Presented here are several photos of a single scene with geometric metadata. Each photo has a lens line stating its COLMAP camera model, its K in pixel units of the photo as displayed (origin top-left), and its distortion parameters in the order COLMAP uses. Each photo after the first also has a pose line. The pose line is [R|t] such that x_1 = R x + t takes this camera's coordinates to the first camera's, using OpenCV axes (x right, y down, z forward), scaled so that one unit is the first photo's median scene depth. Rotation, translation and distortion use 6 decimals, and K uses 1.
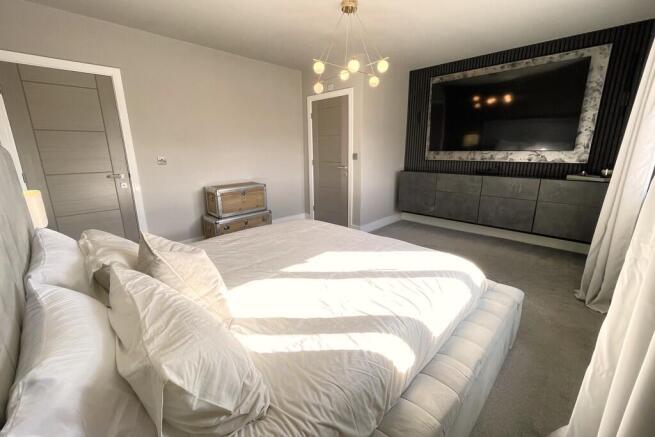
lens RADIAL K [[269.2, 0, 333.6], [0, 269.2, 217.8], [0, 0, 1]] dist [-0.015328, -0.000339]
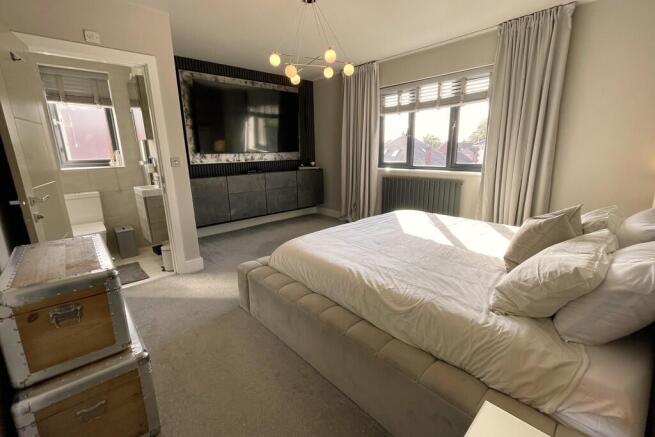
lens RADIAL K [[269.2, 0, 333.6], [0, 269.2, 217.8], [0, 0, 1]] dist [-0.015328, -0.000339]
pose [[0.044725, -0.235211, 0.970915, -0.603521], [0.259464, 0.941270, 0.216077, -0.142725], [-0.964717, 0.242253, 0.103127, 0.599220]]
